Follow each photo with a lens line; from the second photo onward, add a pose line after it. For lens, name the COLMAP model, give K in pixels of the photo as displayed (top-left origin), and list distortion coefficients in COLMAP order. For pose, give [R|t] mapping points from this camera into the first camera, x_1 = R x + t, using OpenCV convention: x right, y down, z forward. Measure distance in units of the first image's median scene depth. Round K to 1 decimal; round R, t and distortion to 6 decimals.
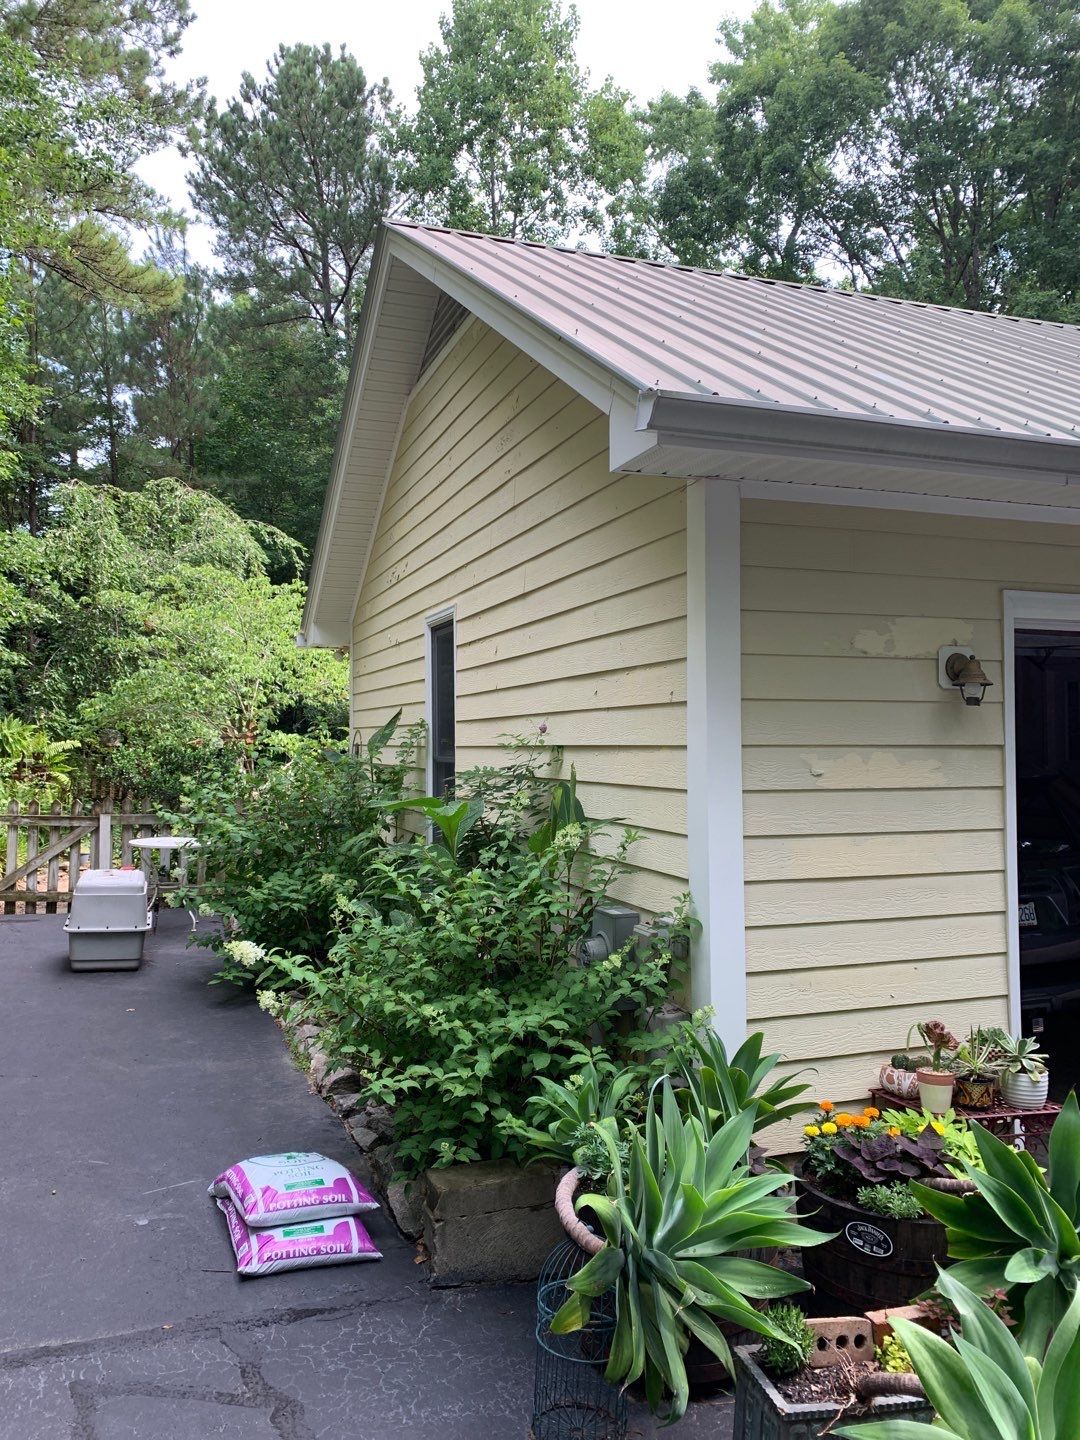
lens RADIAL K [[1094.9, 0, 534.0], [0, 1094.9, 717.1], [0, 0, 1]] dist [0.022349, -0.015880]
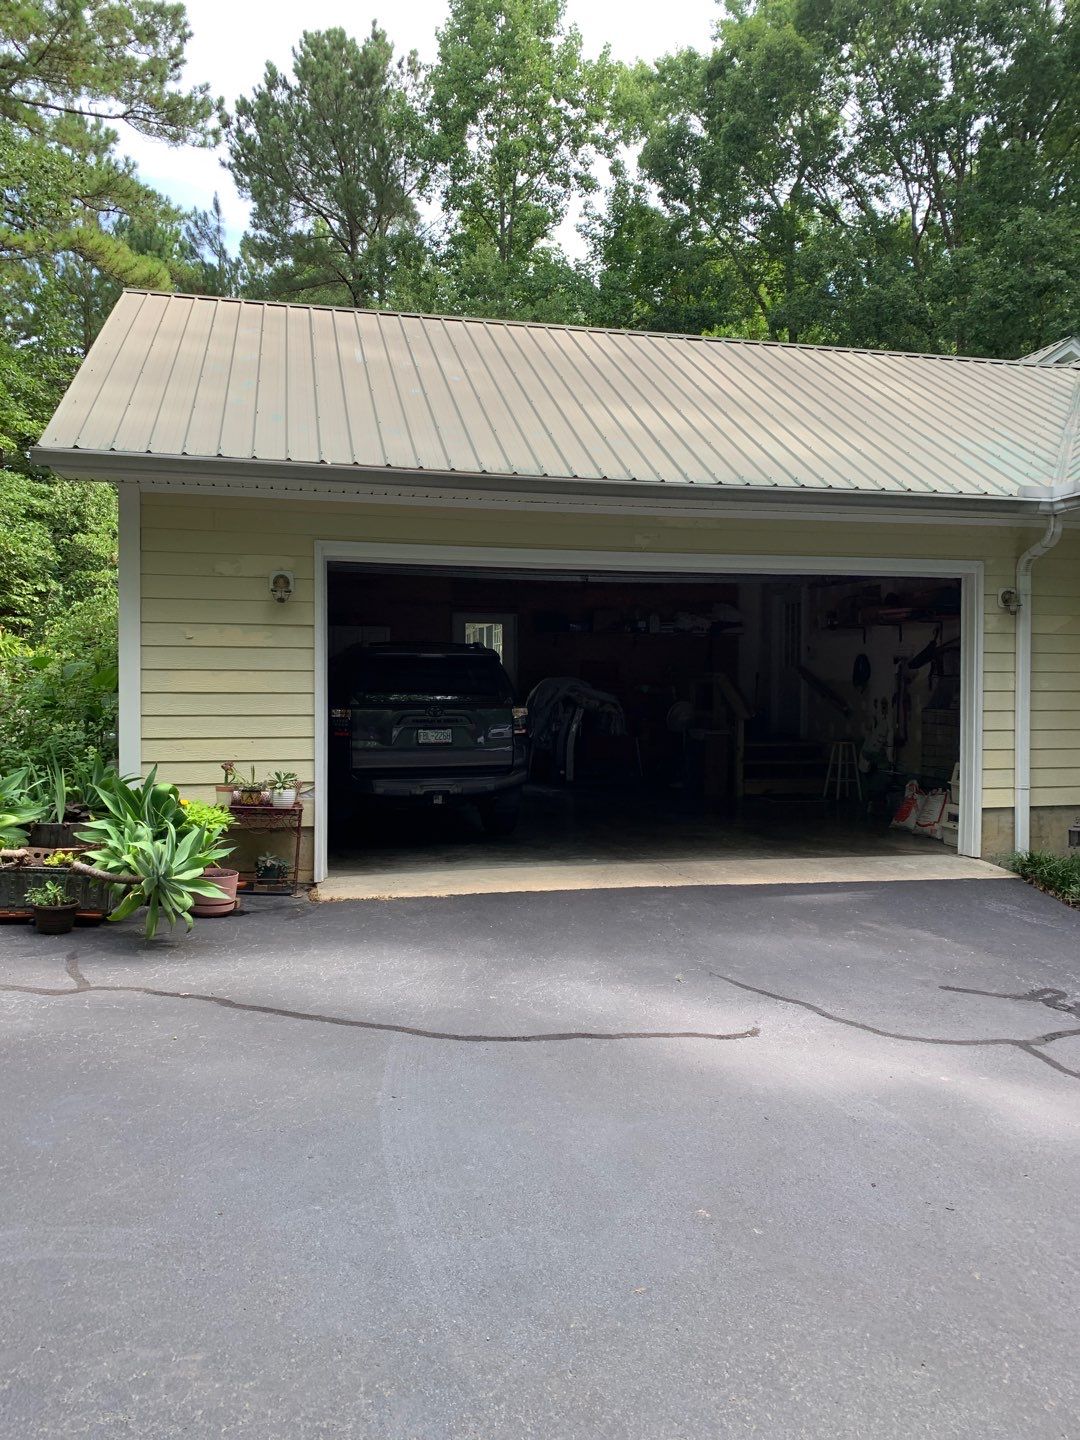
lens RADIAL K [[1086.1, 0, 564.5], [0, 1086.1, 722.0], [0, 0, 1]] dist [0.025182, -0.020251]
pose [[0.995249, 0.009644, -0.096887, 0.182569], [-0.003416, 0.997928, 0.064242, 0.012403], [0.097306, -0.063606, 0.993220, -0.138786]]
